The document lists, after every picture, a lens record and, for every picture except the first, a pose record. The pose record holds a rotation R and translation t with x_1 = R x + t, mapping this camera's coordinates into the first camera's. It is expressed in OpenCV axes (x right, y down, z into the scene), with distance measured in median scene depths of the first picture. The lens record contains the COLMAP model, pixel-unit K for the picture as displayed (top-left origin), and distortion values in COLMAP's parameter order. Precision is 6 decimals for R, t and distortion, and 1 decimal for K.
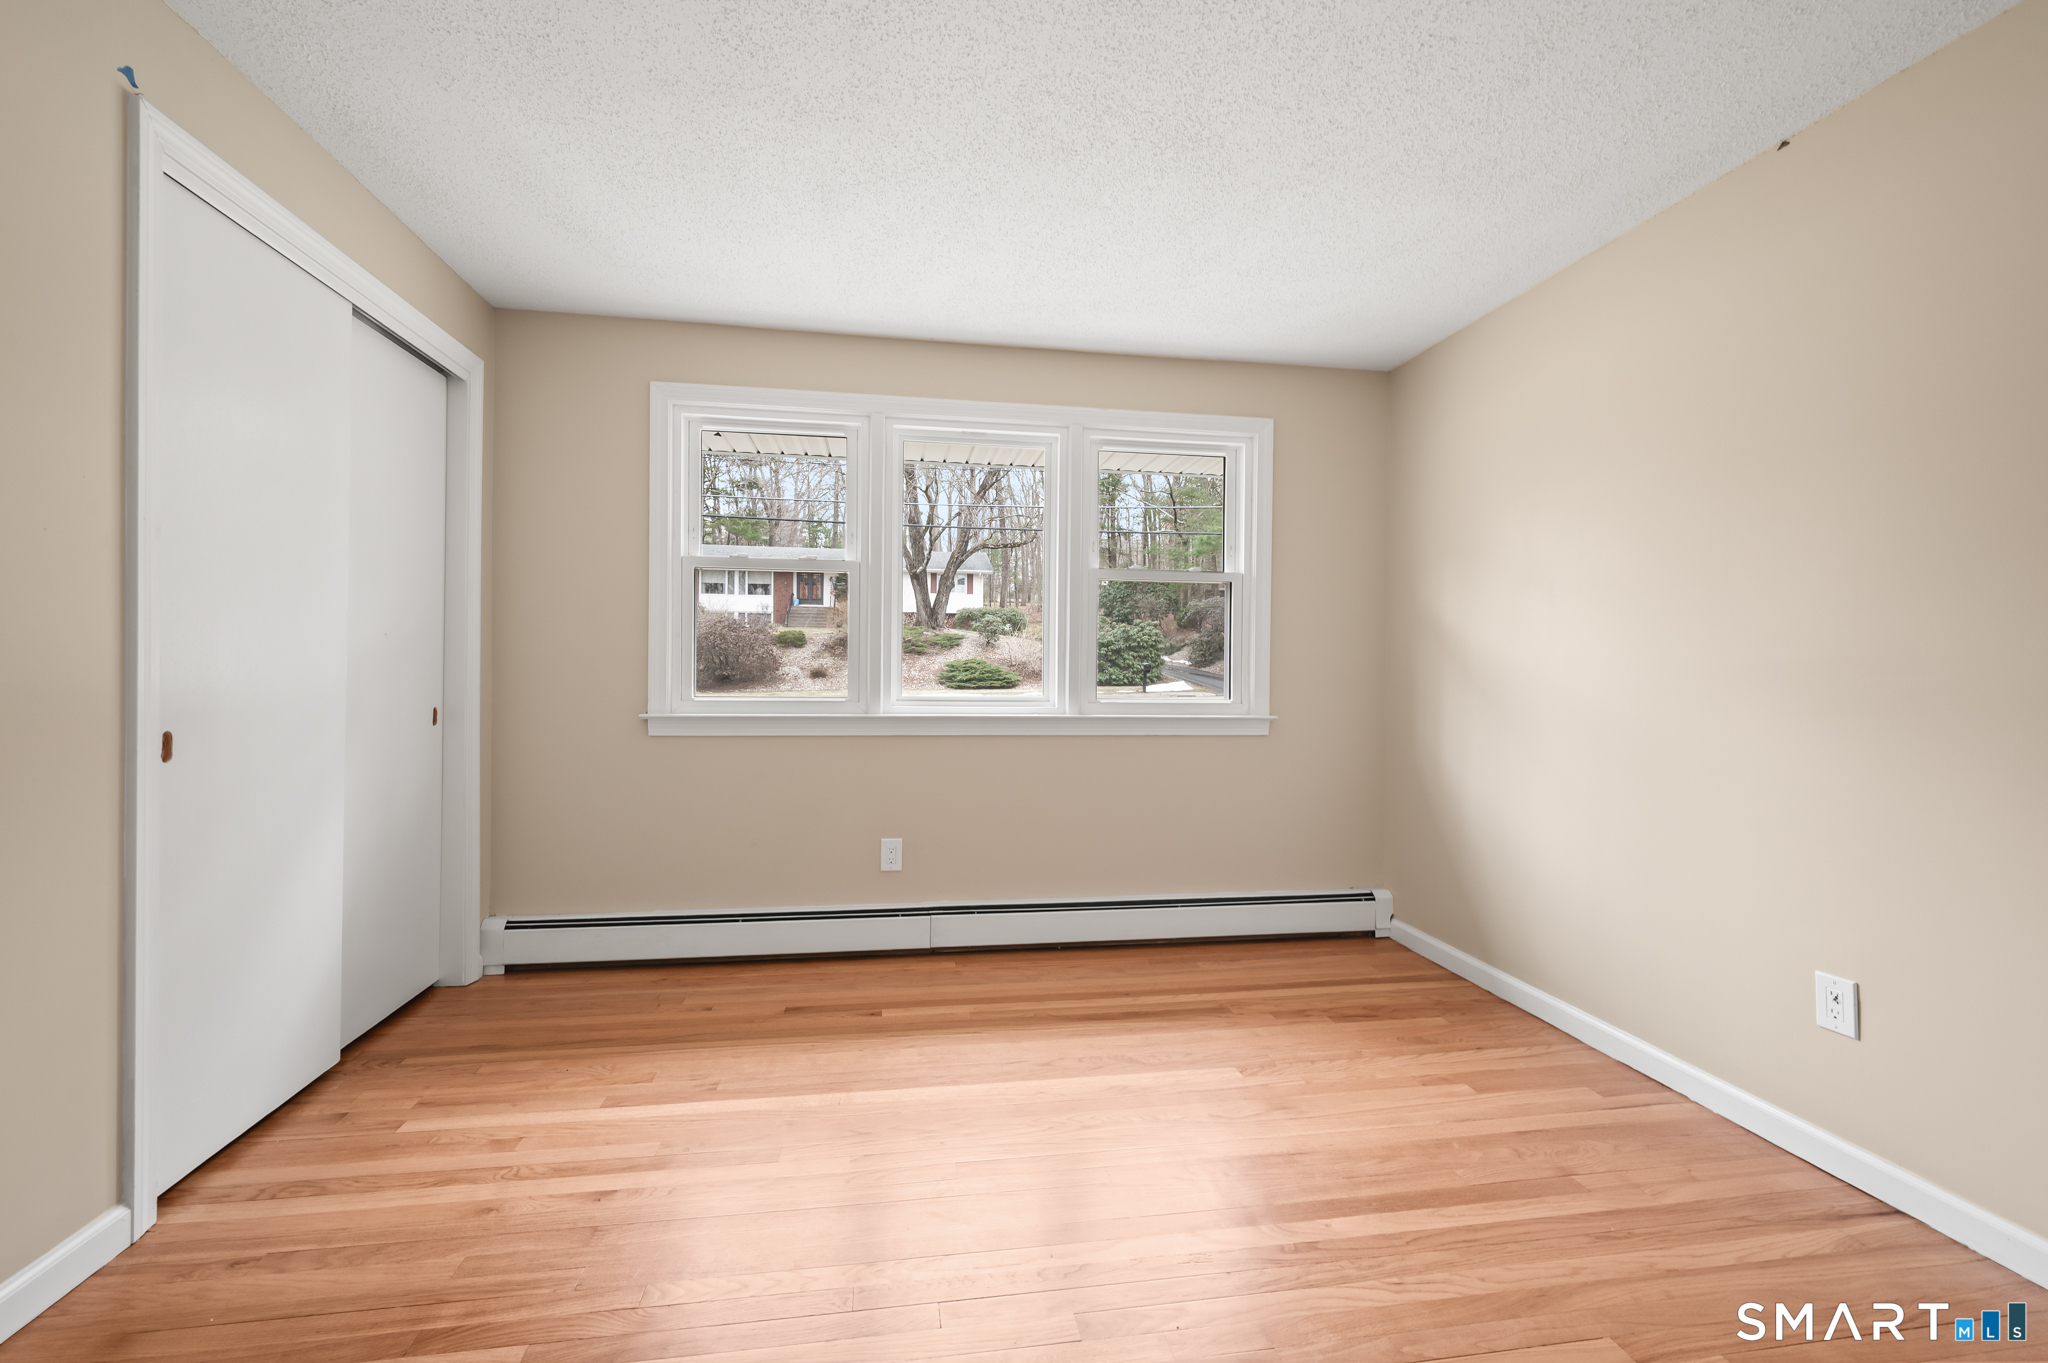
lens RADIAL K [[831.2, 0, 1009.9], [0, 831.2, 684.4], [0, 0, 1]] dist [-0.002283, -0.000486]
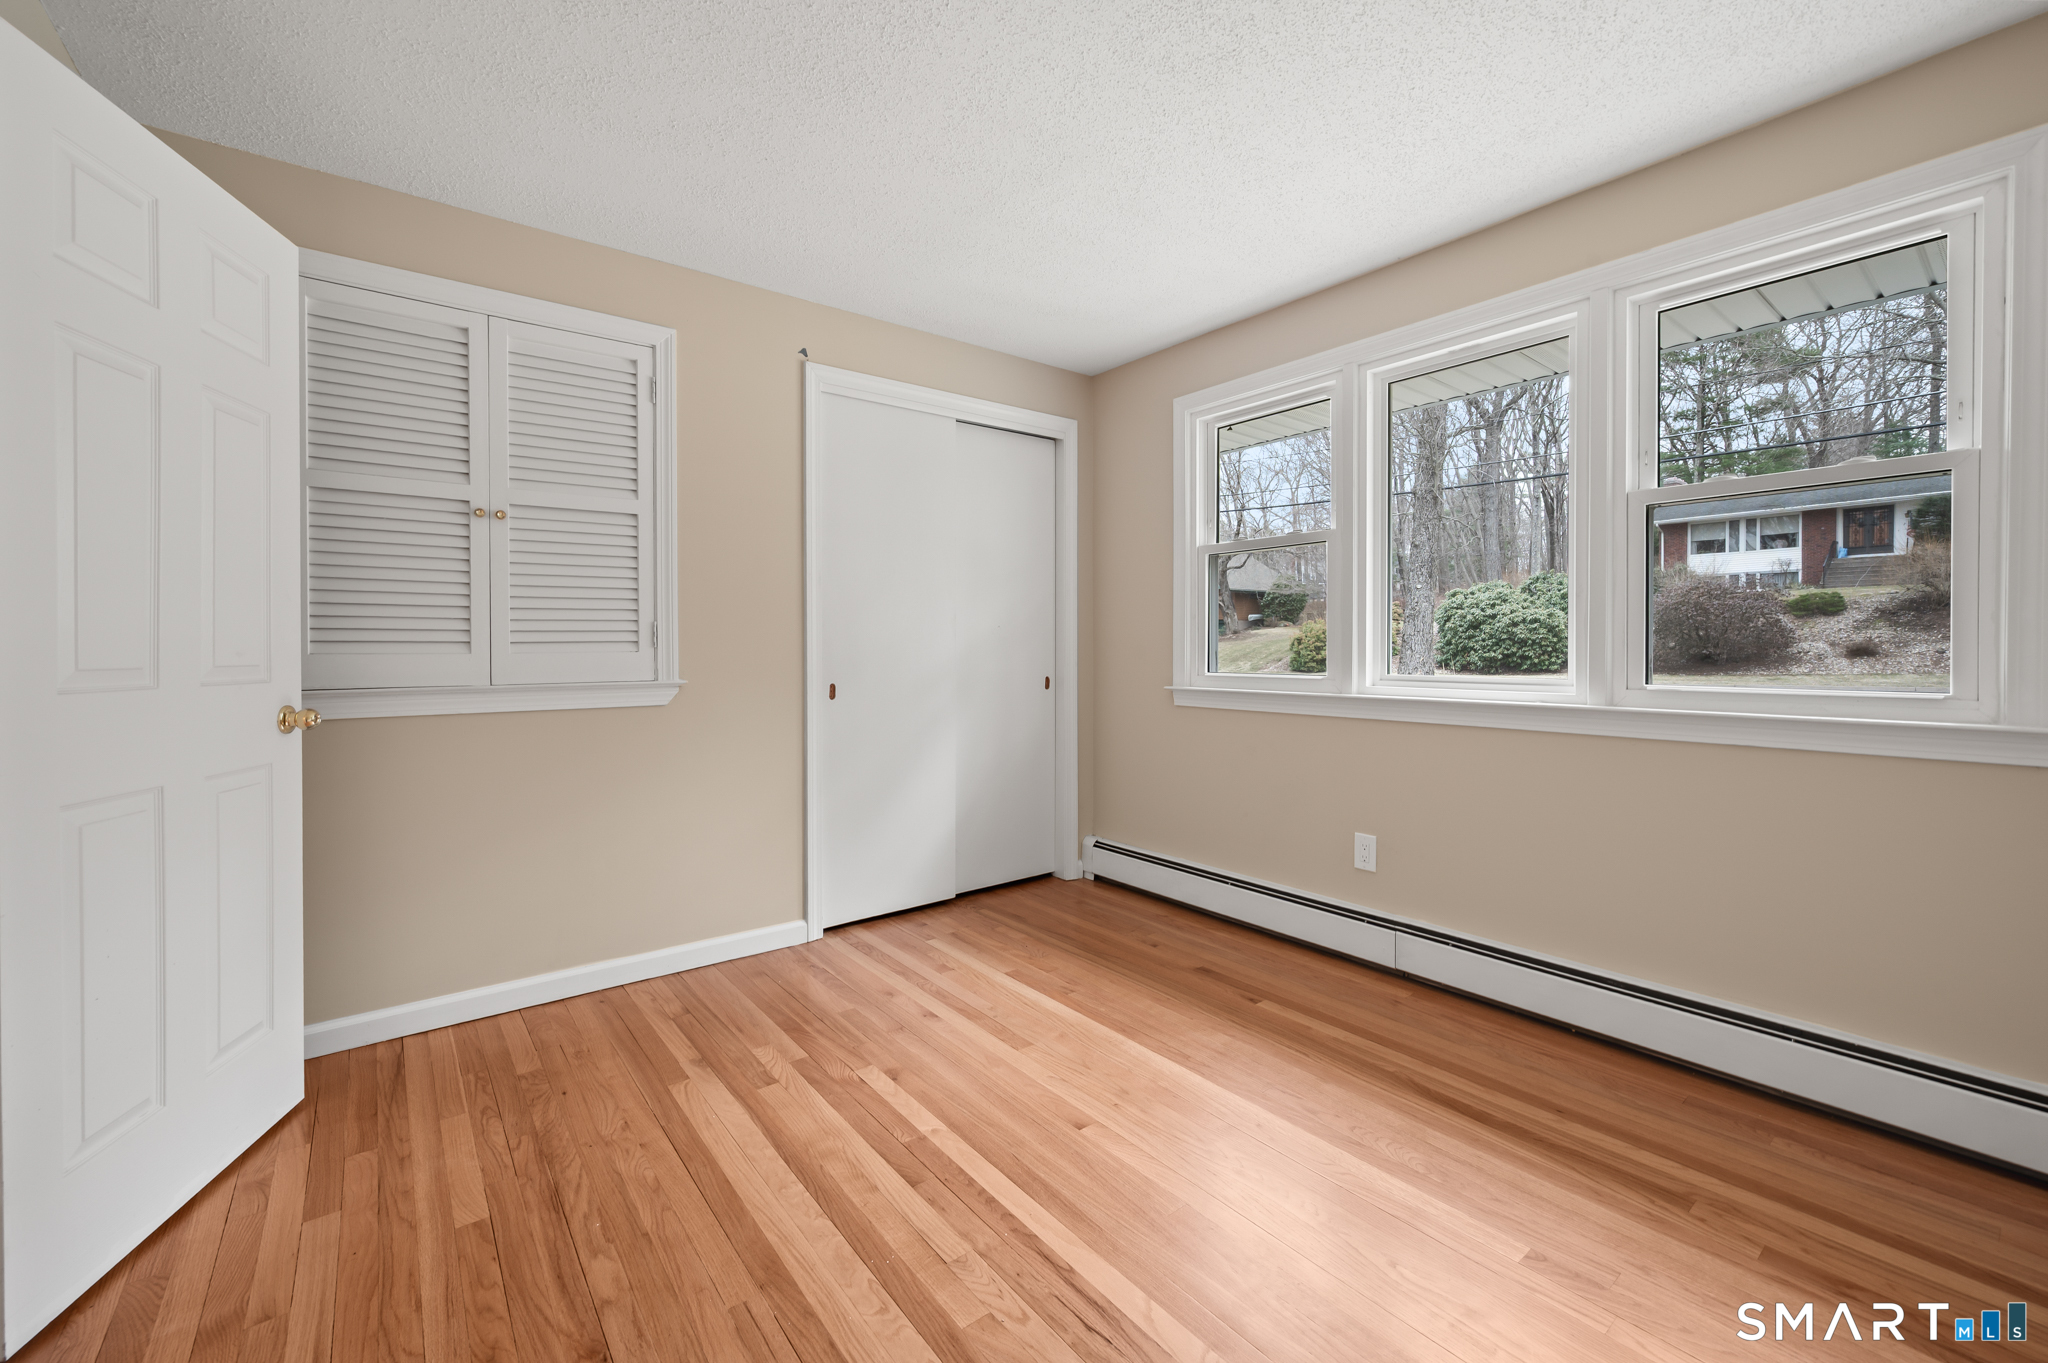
lens RADIAL K [[831.2, 0, 1008.6], [0, 831.2, 664.1], [0, 0, 1]] dist [-0.002283, -0.000486]
pose [[0.482716, 0.005024, -0.875762, 0.479185], [-0.005246, 0.999982, 0.002845, 0.002056], [0.875761, 0.003221, 0.482734, 0.243967]]
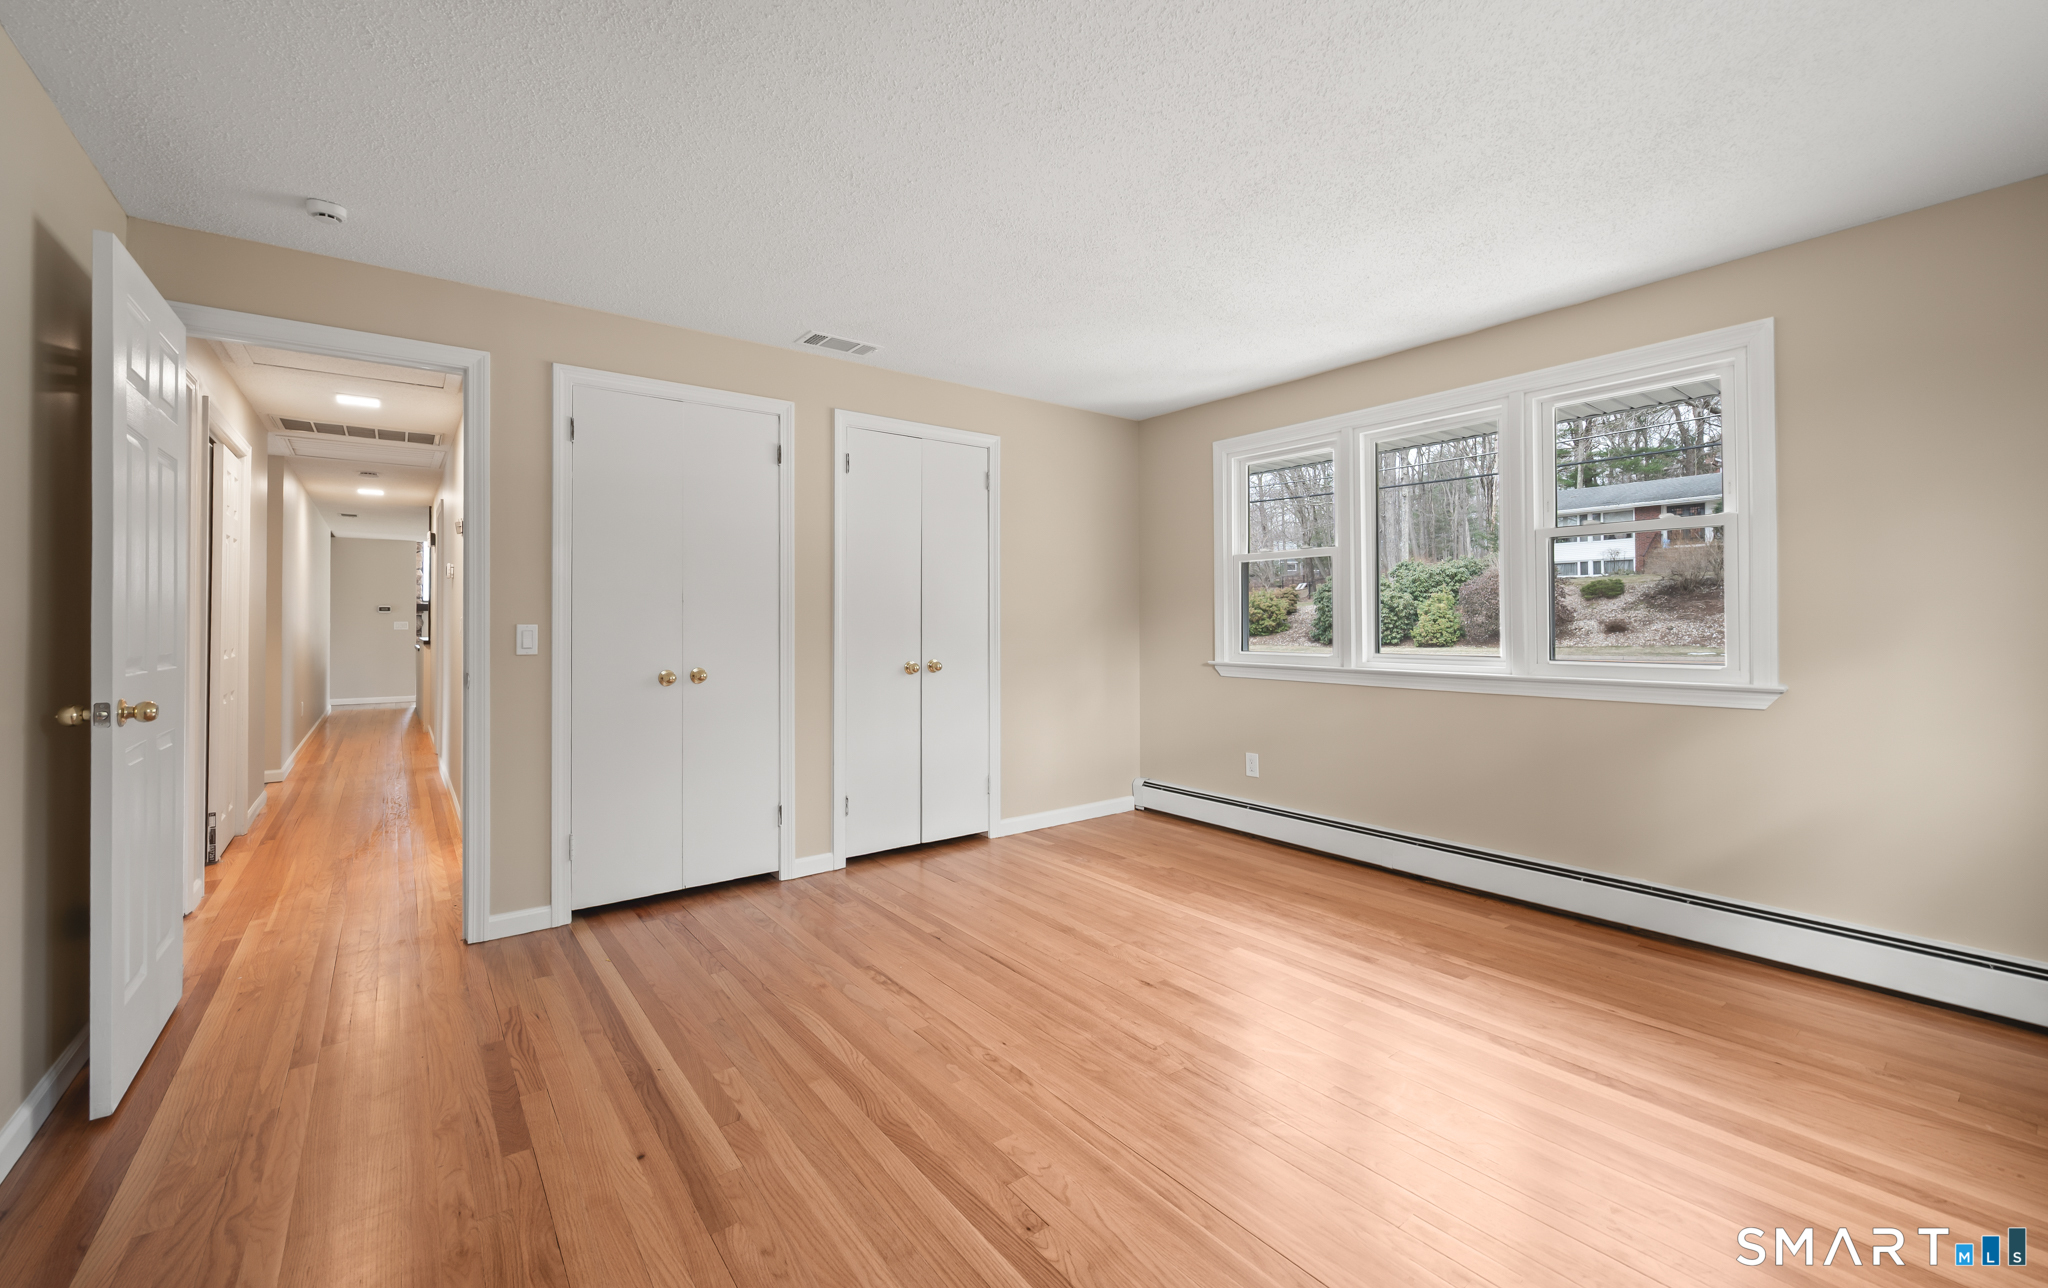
lens RADIAL K [[874.0, 0, 1024.5], [0, 874.0, 620.0], [0, 0, 1]] dist [0.003198, 0.000175]
pose [[0.452331, -0.011949, -0.891770, 4.187556], [-0.001130, 0.999902, -0.013971, -0.088130], [0.891849, 0.007328, 0.452273, -0.119791]]
